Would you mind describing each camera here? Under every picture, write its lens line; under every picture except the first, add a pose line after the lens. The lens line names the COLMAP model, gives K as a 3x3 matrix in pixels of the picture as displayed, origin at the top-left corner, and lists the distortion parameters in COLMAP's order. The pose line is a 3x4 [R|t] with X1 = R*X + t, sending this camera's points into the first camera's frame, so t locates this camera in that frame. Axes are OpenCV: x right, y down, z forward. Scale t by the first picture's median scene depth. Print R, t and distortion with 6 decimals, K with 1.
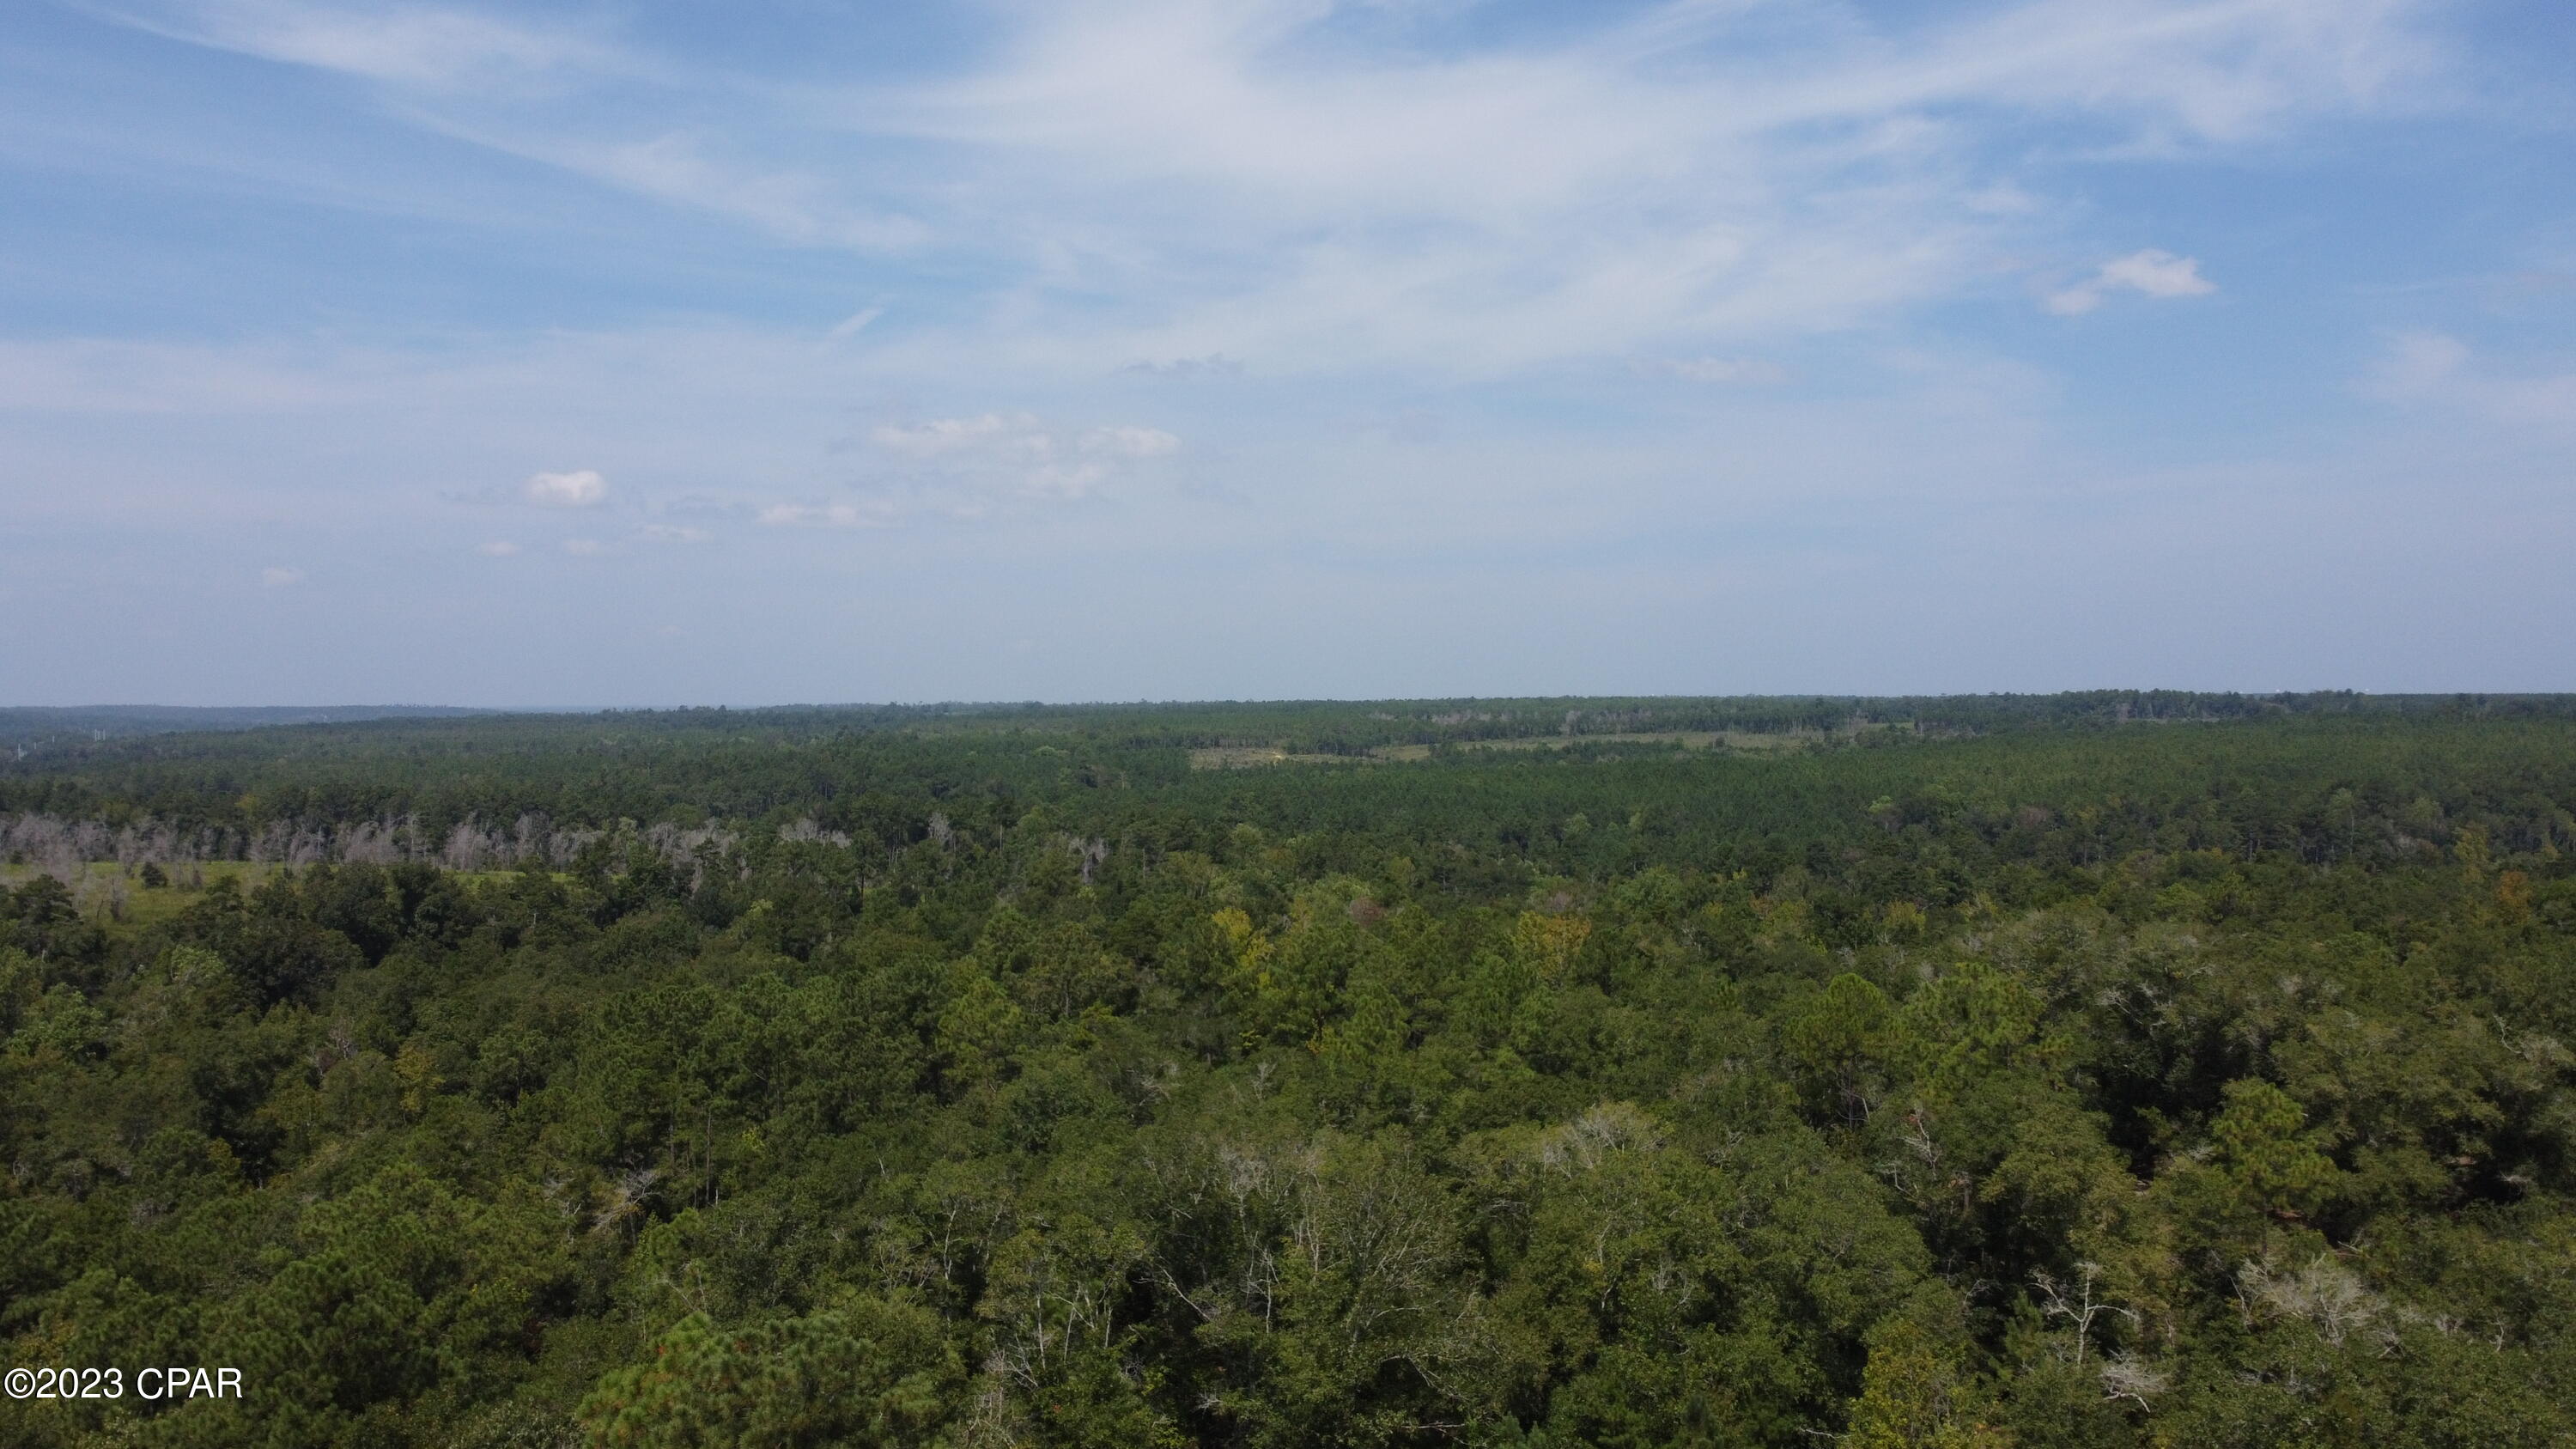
lens RADIAL K [[1675.2, 0, 1288.0], [0, 1675.2, 724.5], [0, 0, 1]] dist [0.002552, -0.000662]
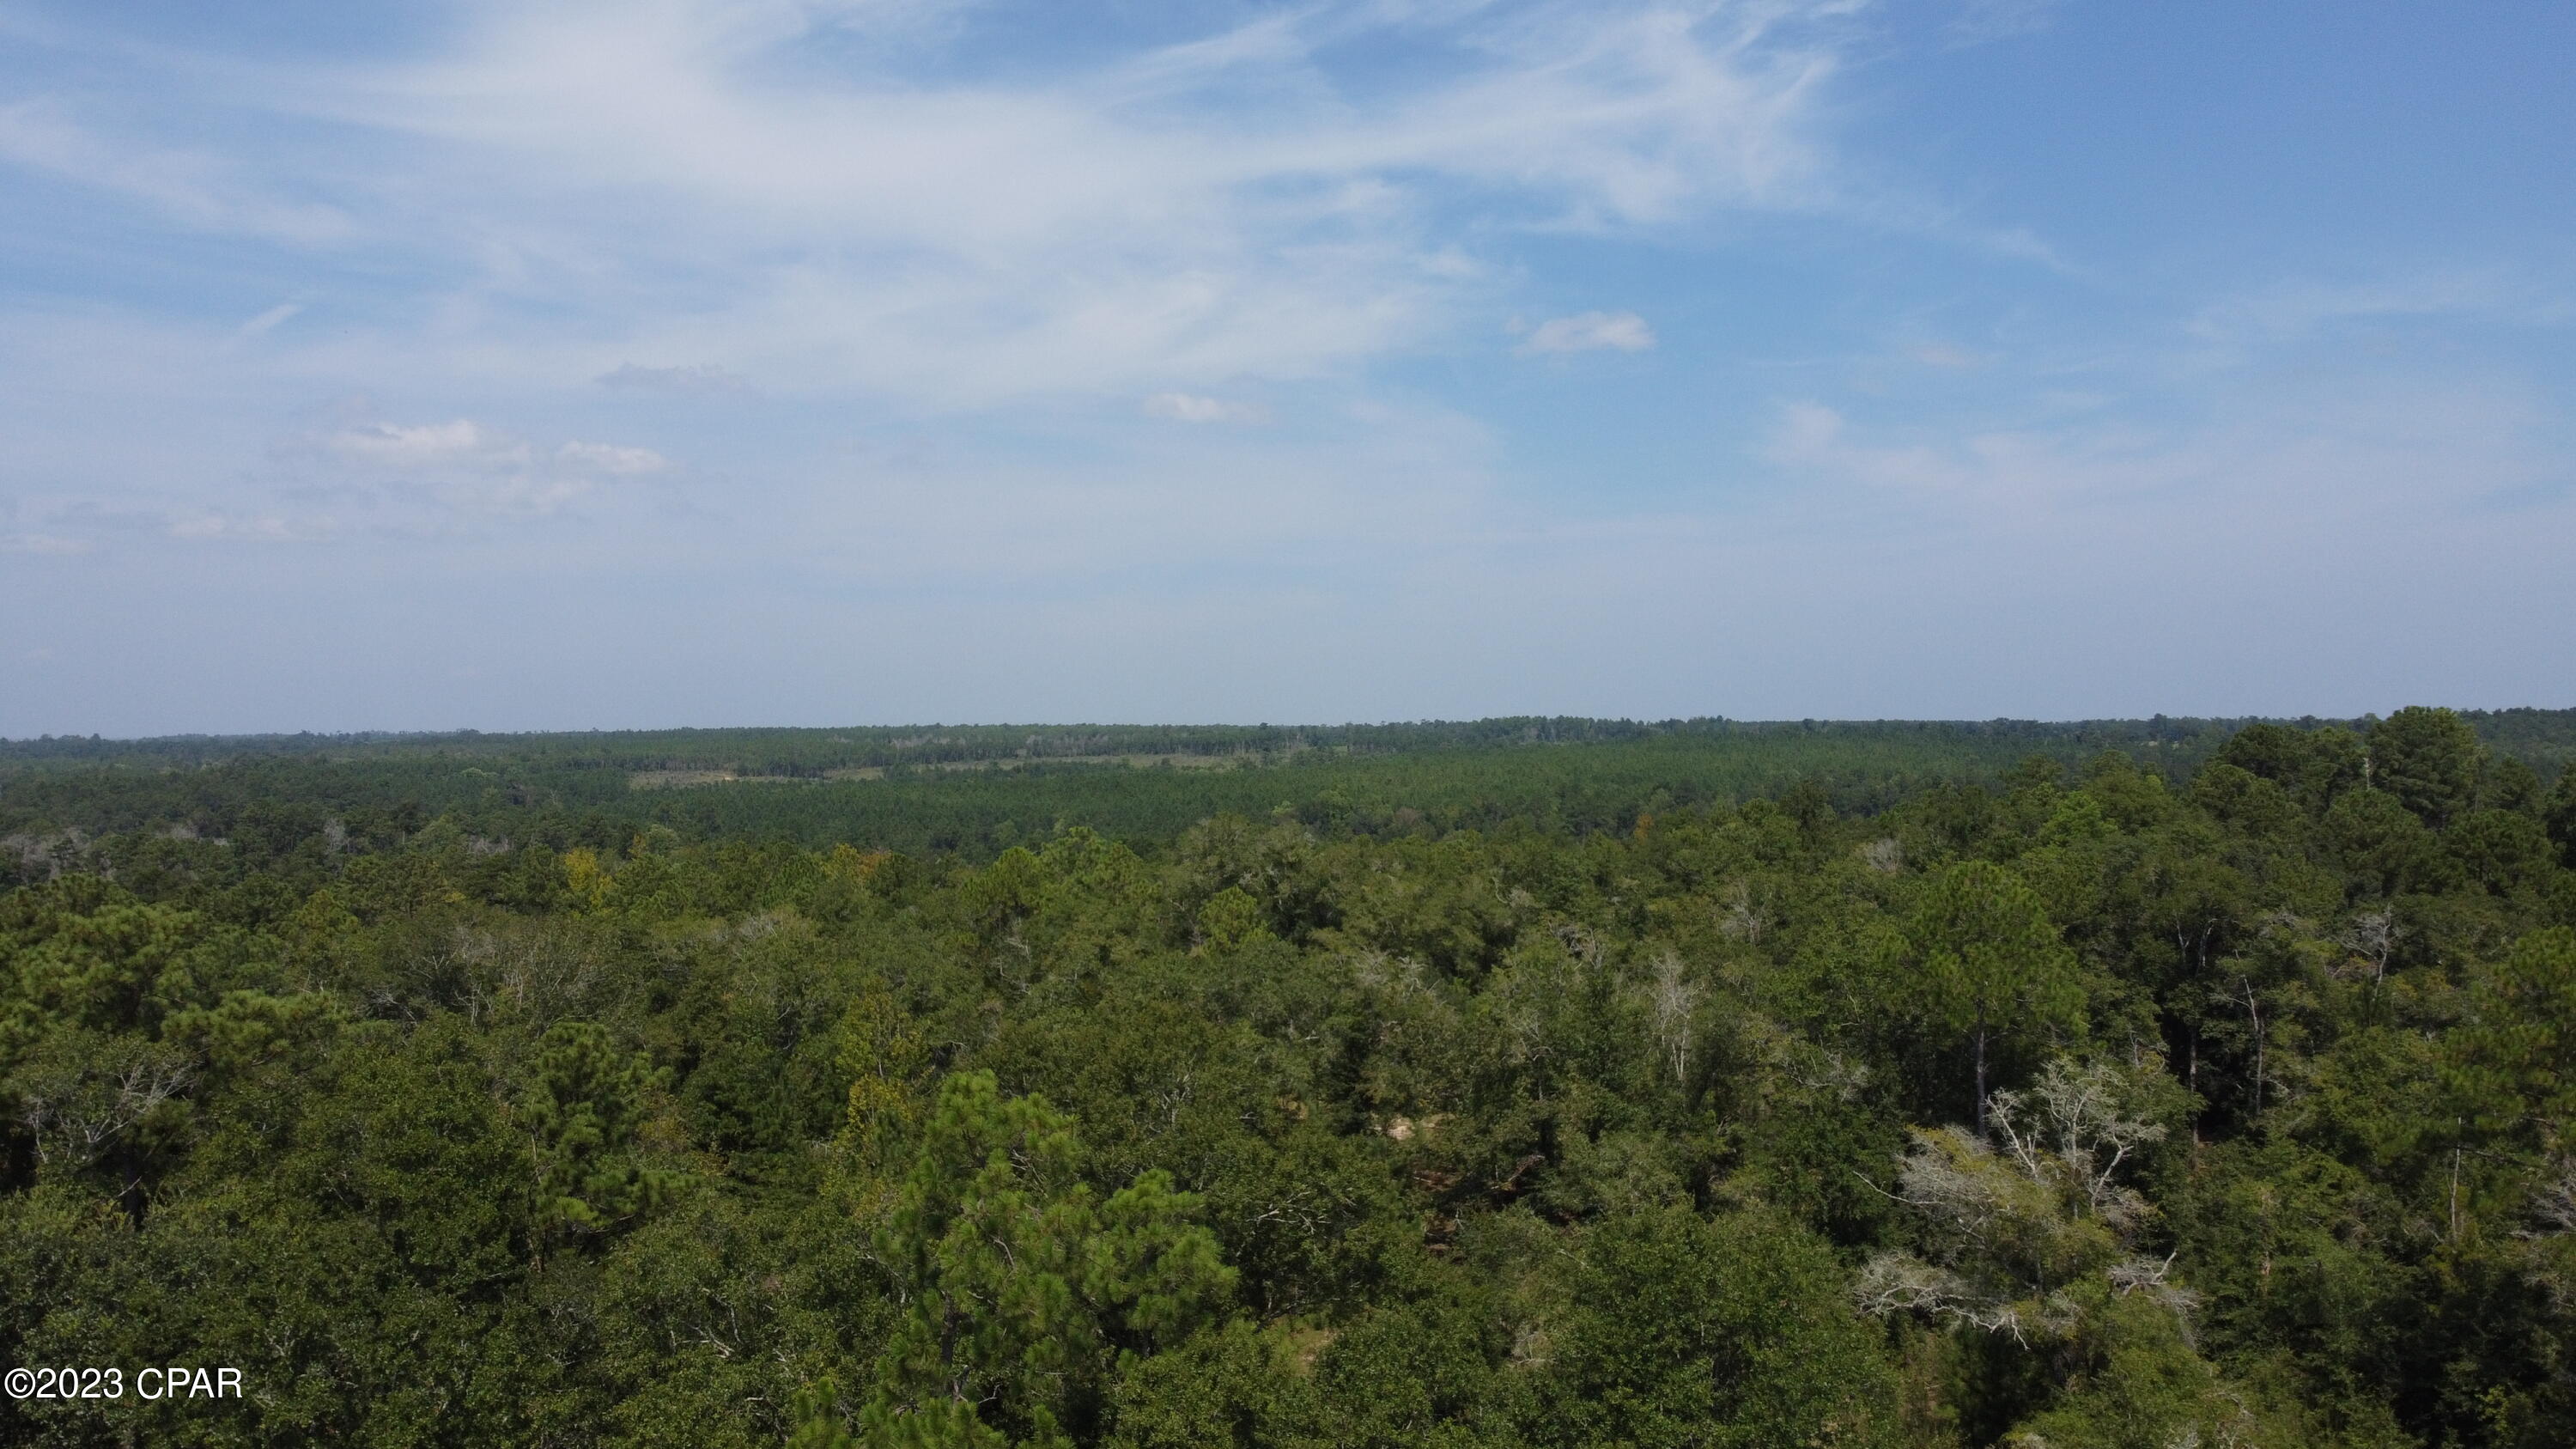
lens RADIAL K [[1887.5, 0, 1288.0], [0, 1887.5, 724.5], [0, 0, 1]] dist [0.034276, -0.039676]
pose [[0.973836, 0.005208, 0.227191, 0.061740], [0.004494, 0.999100, -0.042167, 0.035298], [-0.227206, 0.042085, 0.972937, -0.157830]]
